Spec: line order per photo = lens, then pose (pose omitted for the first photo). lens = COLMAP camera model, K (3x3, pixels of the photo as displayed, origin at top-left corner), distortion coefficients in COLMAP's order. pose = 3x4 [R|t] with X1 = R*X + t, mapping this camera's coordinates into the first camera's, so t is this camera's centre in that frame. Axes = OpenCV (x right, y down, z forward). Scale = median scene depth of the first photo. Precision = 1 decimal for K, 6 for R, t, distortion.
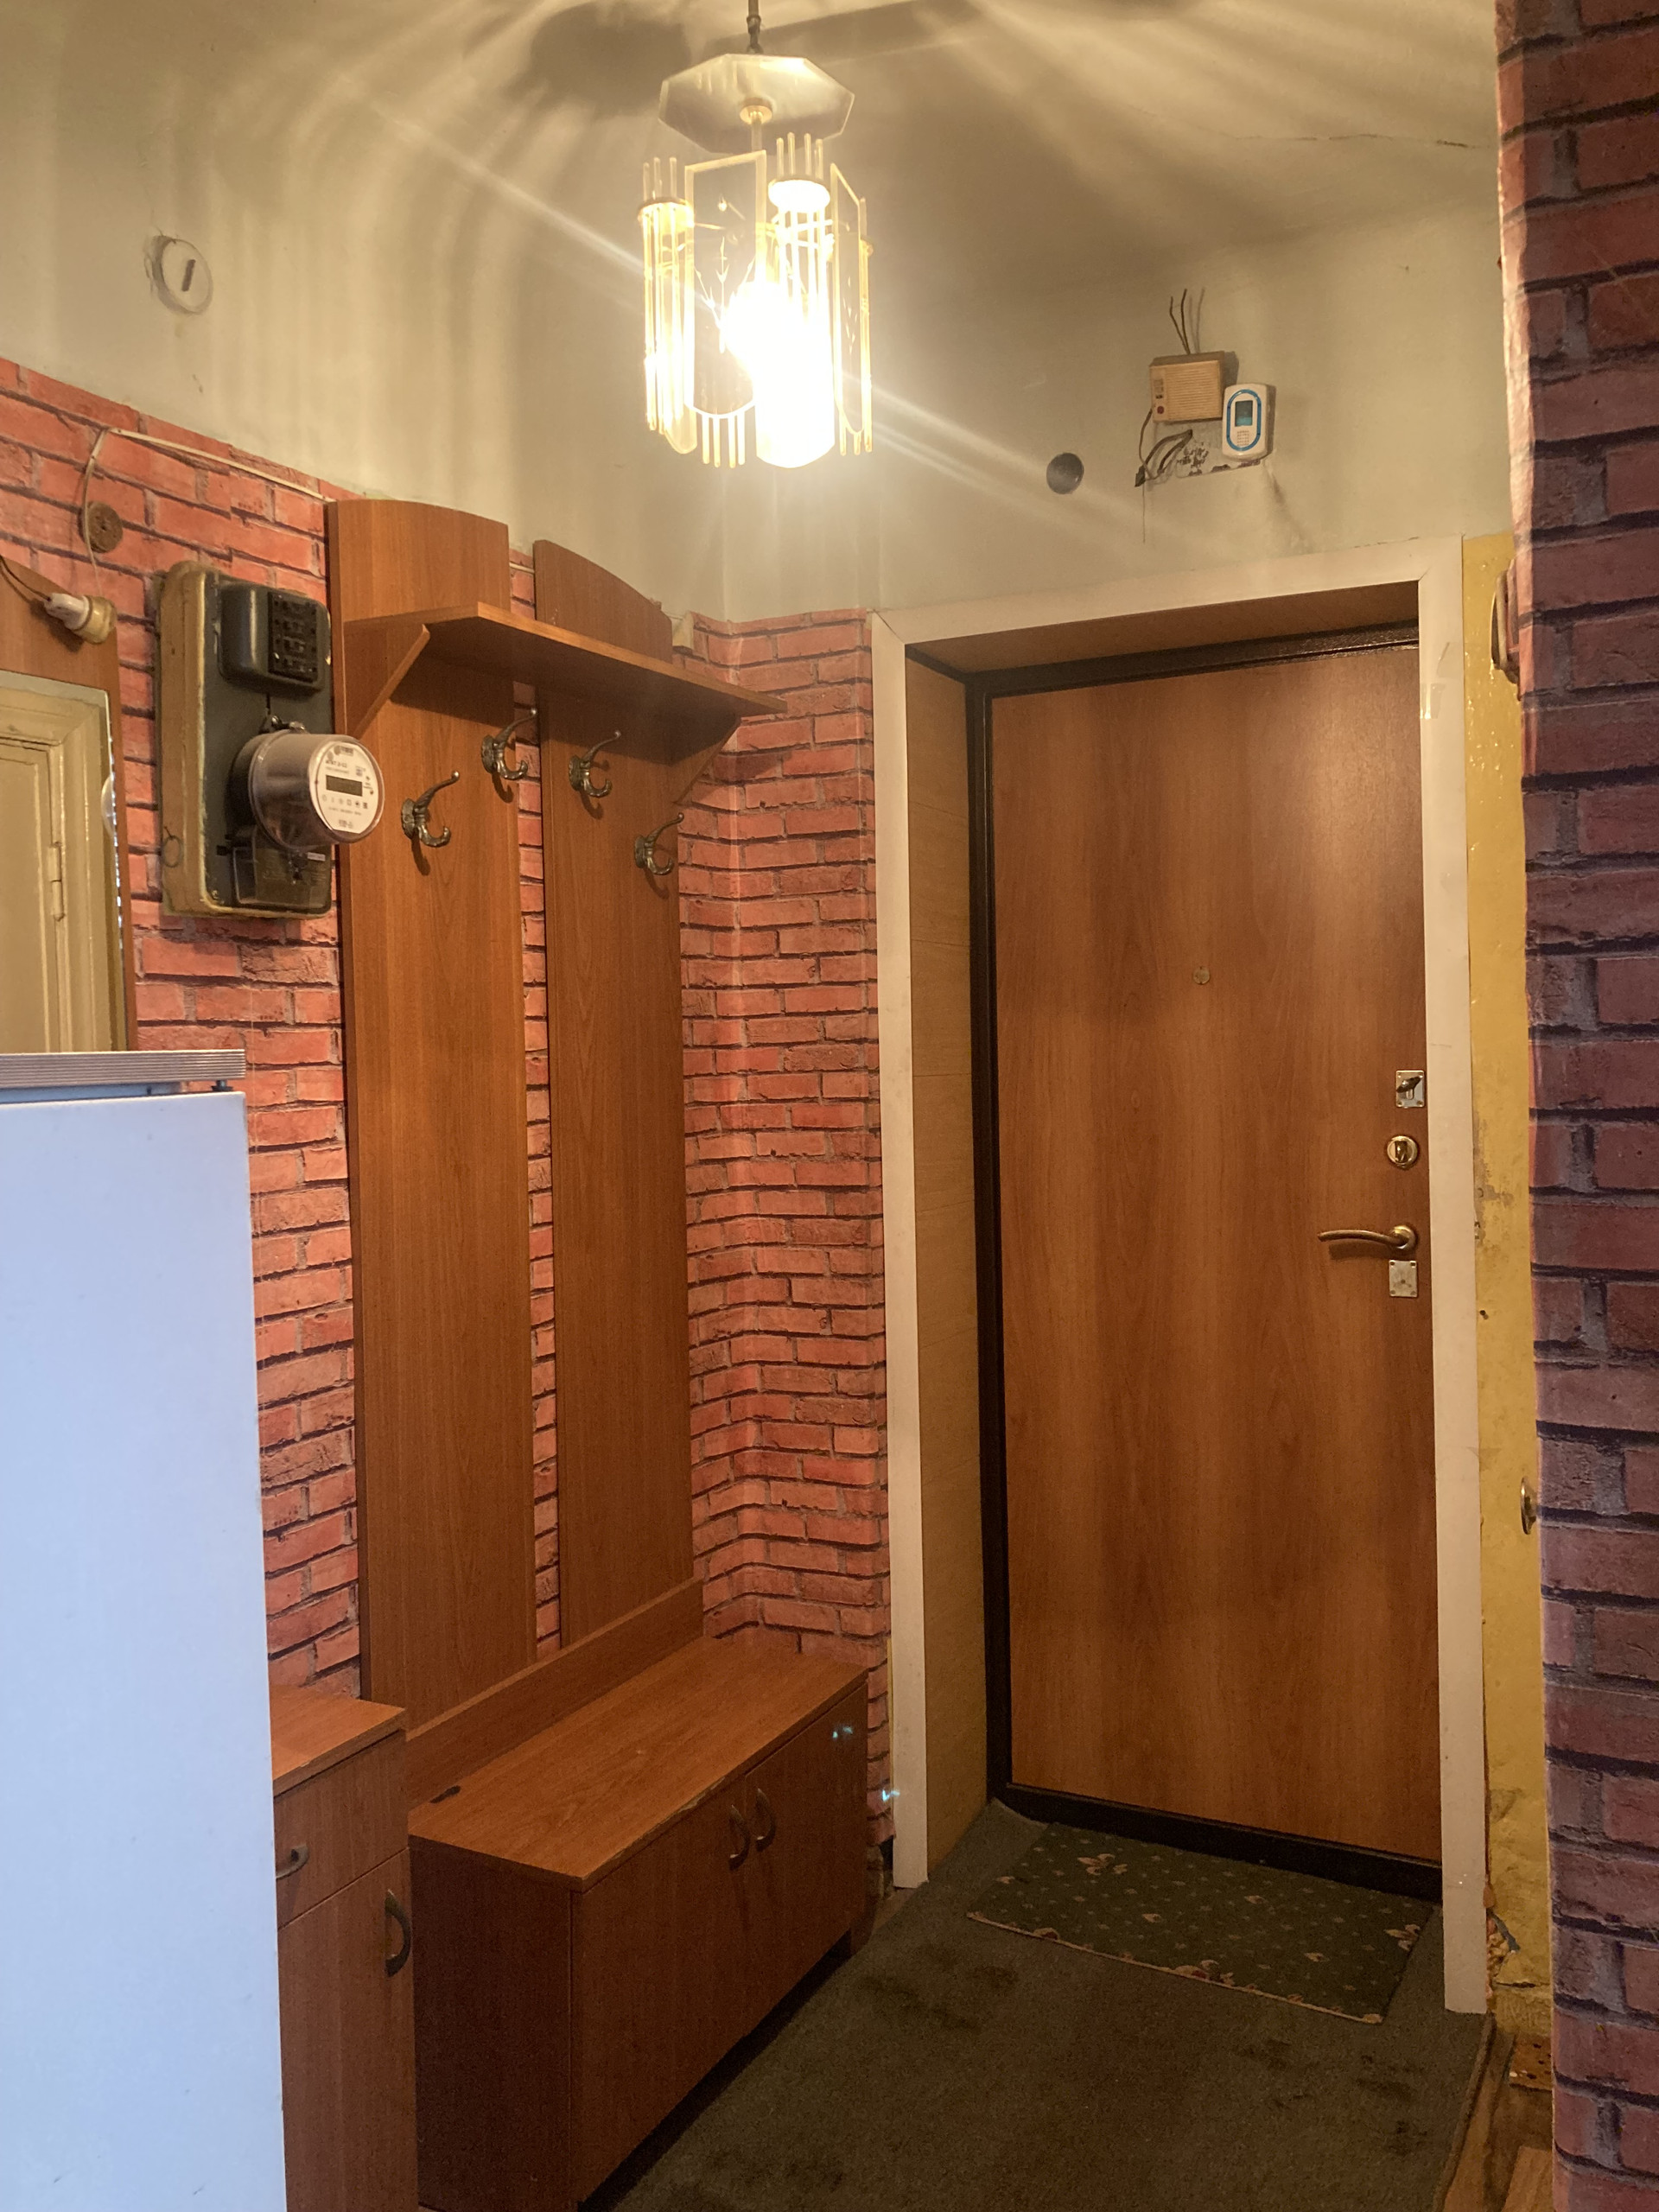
lens RADIAL K [[1815.6, 0, 828.5], [0, 1815.6, 1083.1], [0, 0, 1]] dist [0.034692, -0.028121]
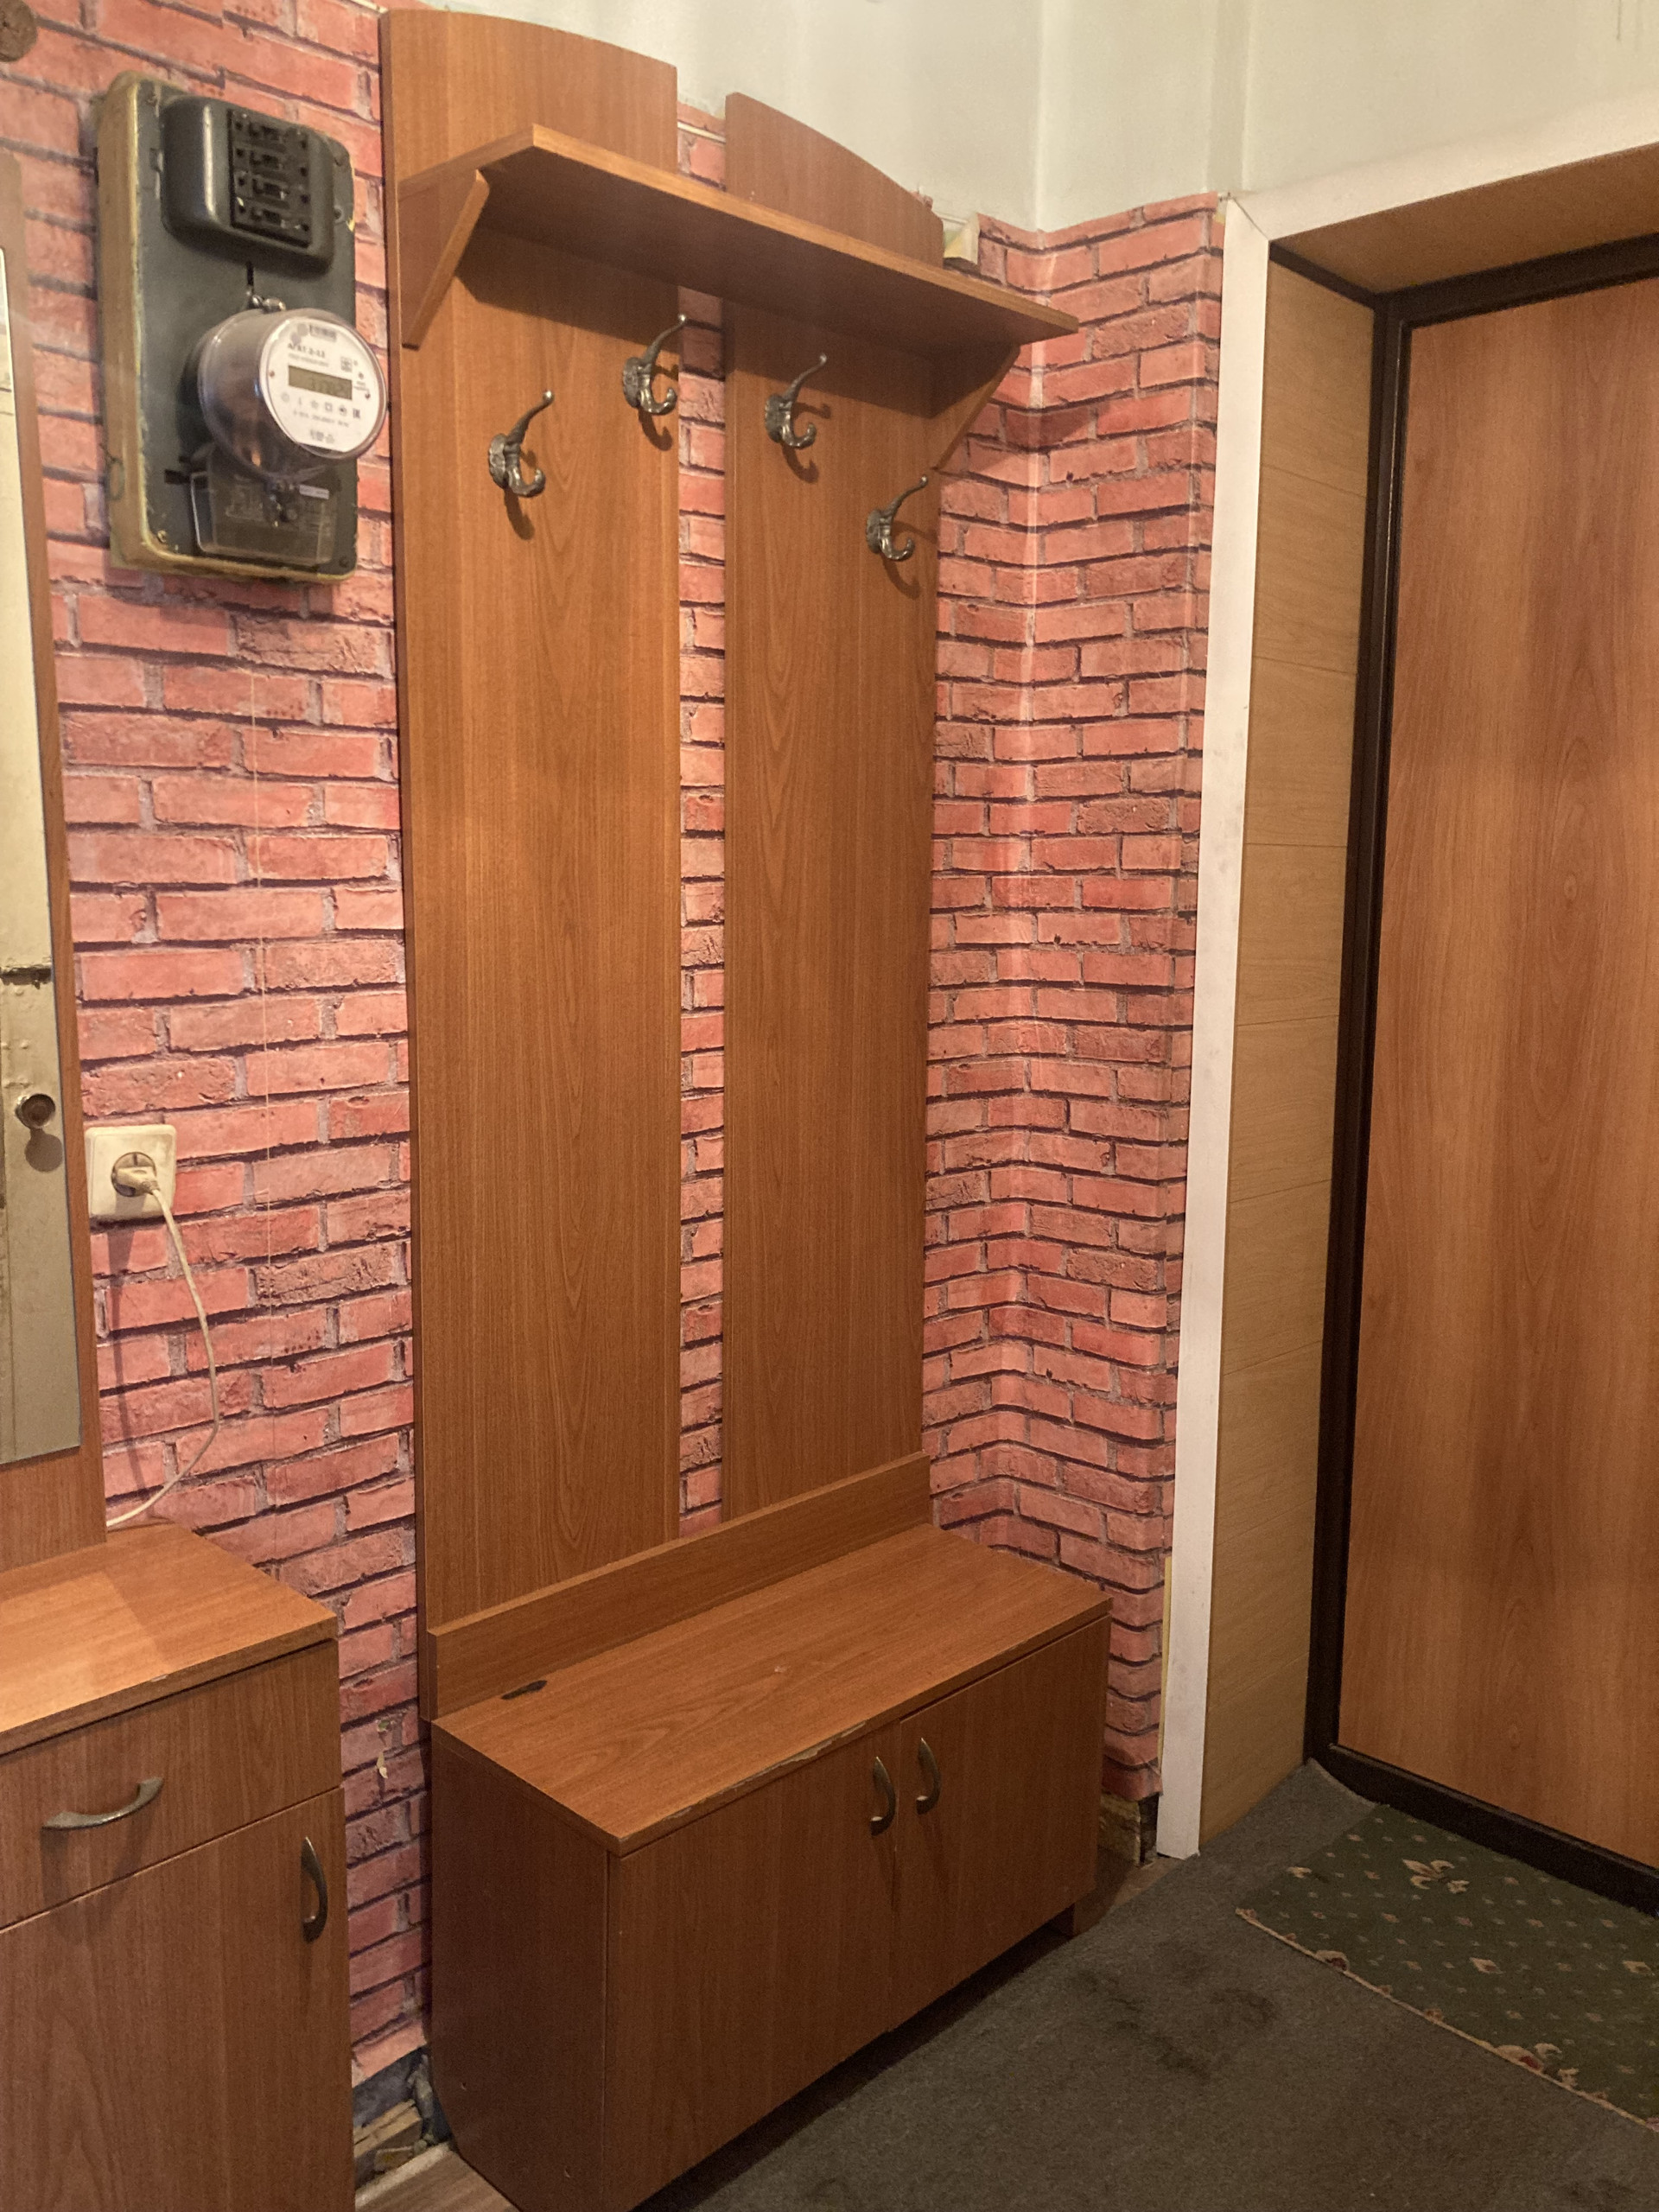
lens RADIAL K [[1815.6, 0, 817.1], [0, 1815.6, 1085.5], [0, 0, 1]] dist [0.034692, -0.028121]
pose [[0.954482, 0.070326, -0.289861, 0.123750], [-0.039045, 0.992904, 0.112327, 0.021133], [0.295703, -0.095897, 0.950454, 0.262730]]
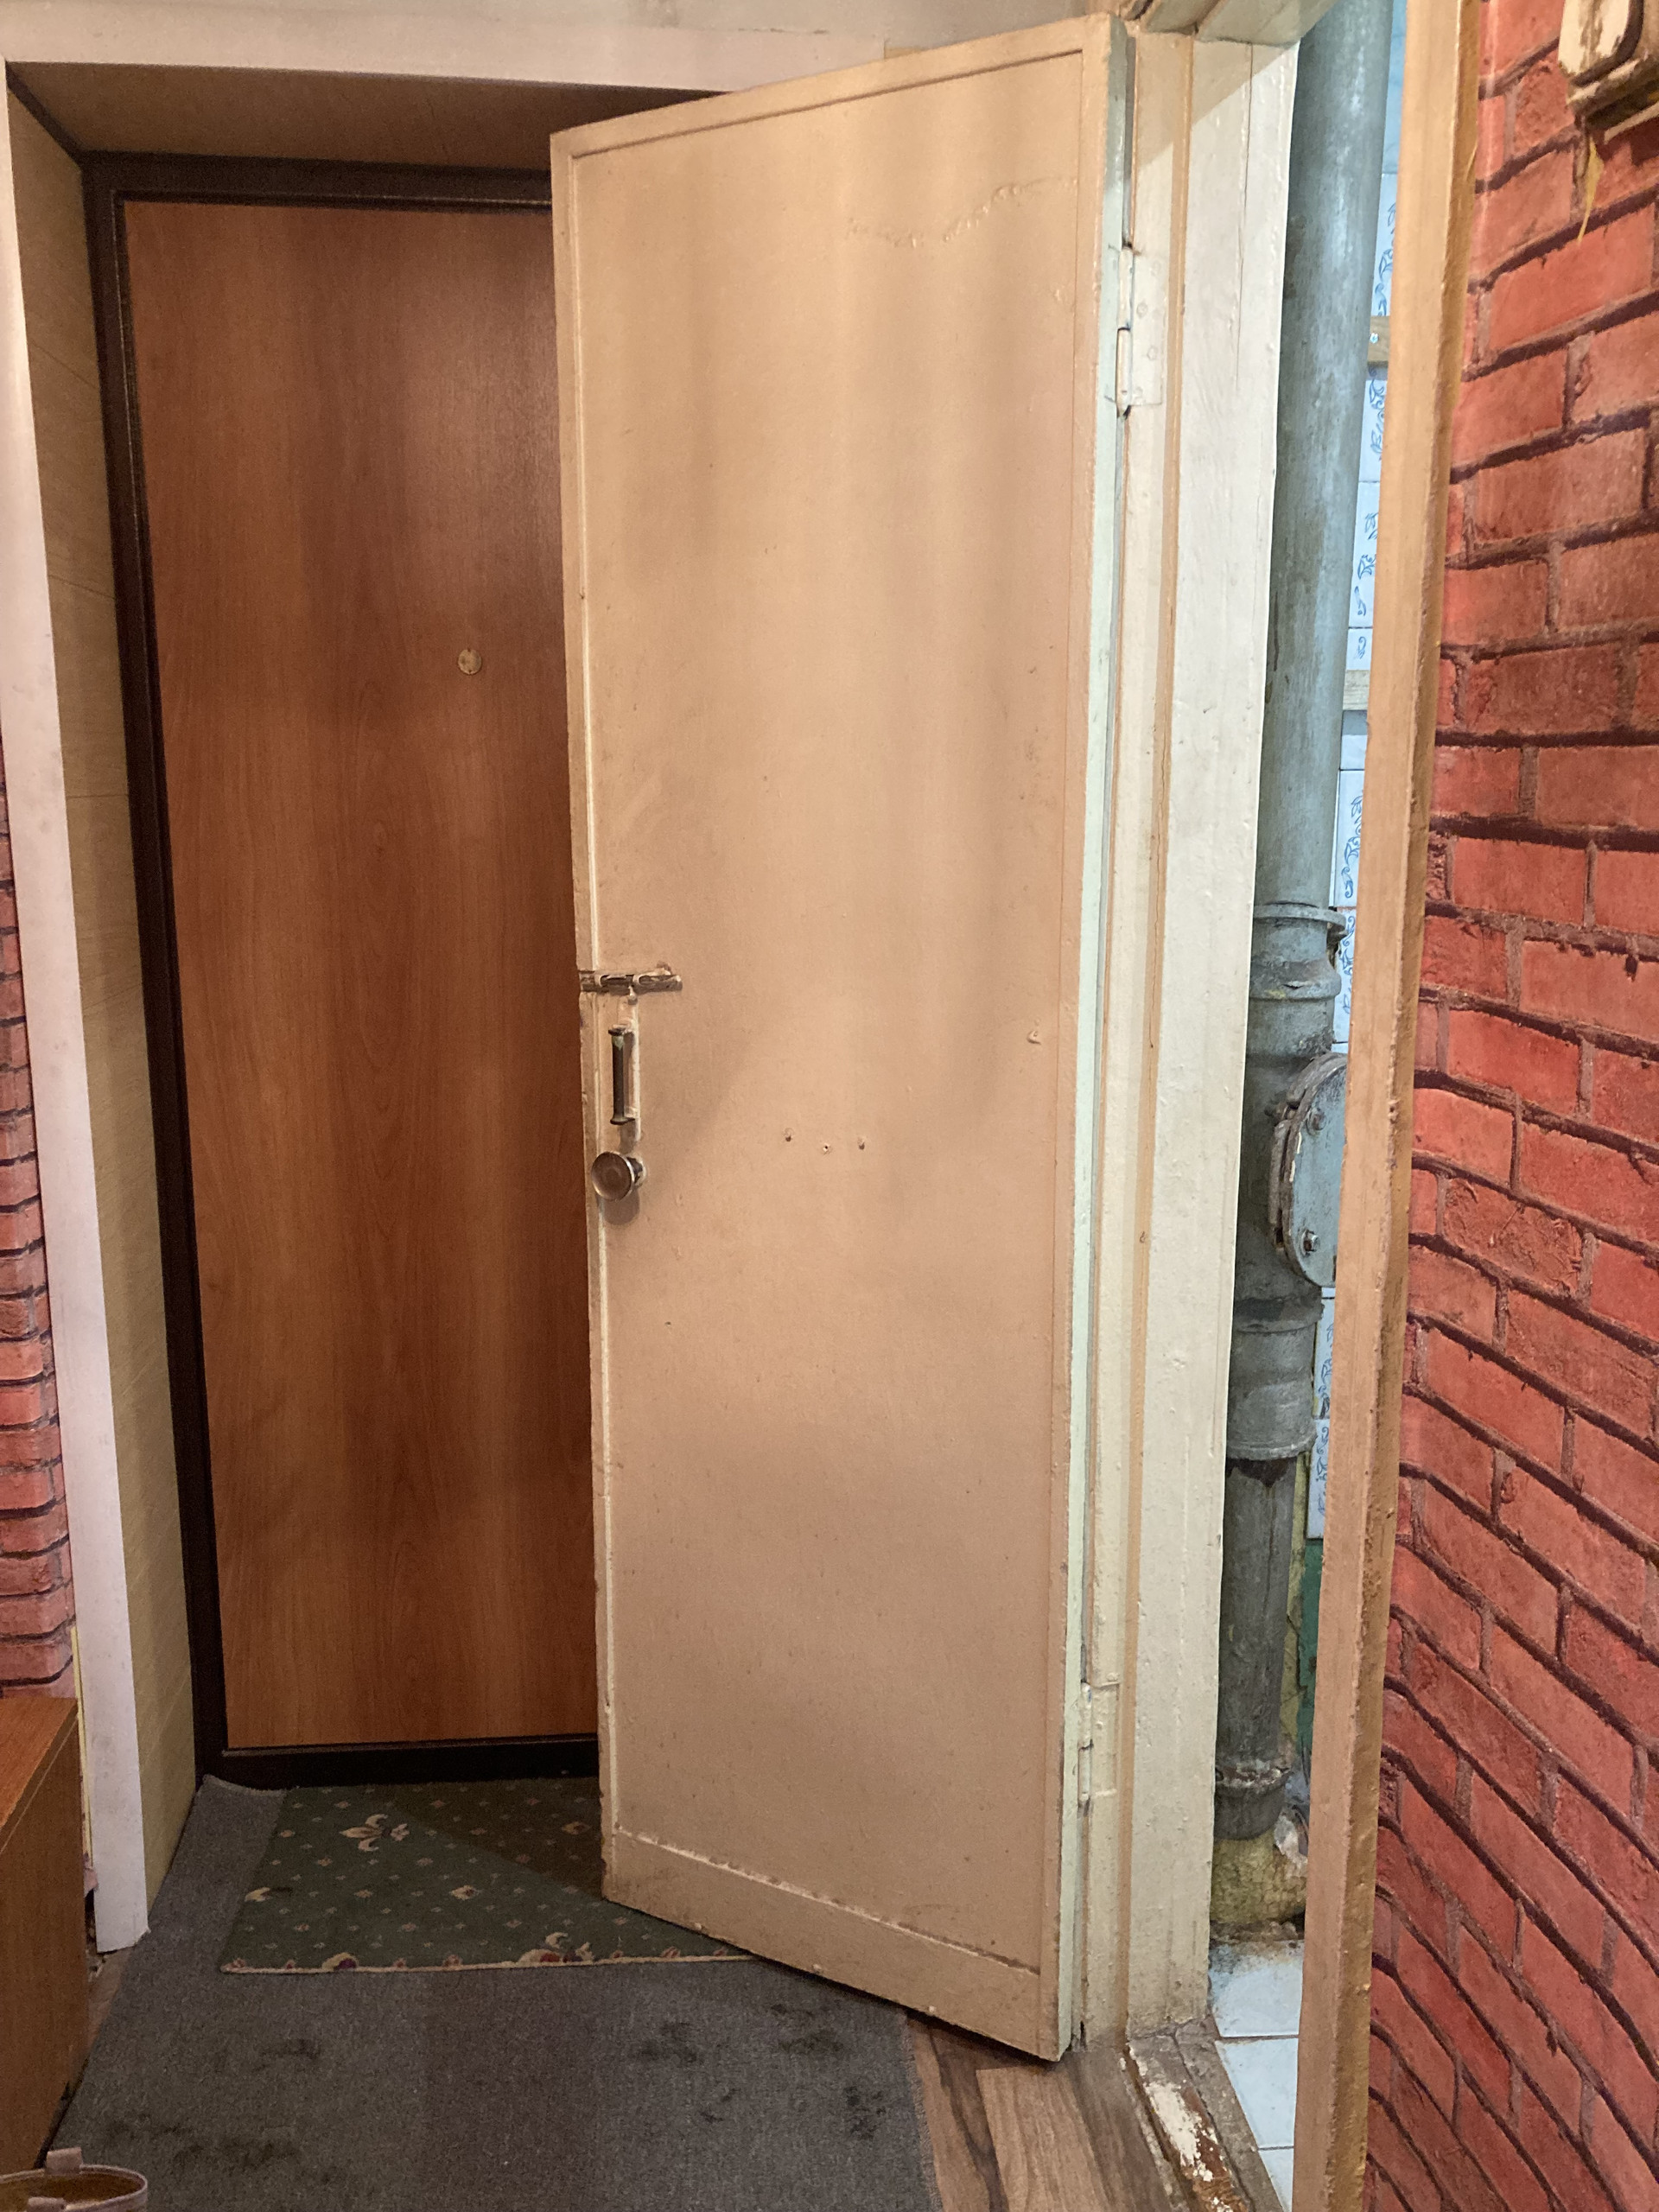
lens RADIAL K [[1815.6, 0, 825.1], [0, 1815.6, 1125.1], [0, 0, 1]] dist [0.034692, -0.028121]
pose [[0.842589, -0.081901, 0.532293, -0.095191], [-0.010282, 0.985742, 0.167947, -0.001396], [-0.538459, -0.146984, 0.829734, 0.362666]]
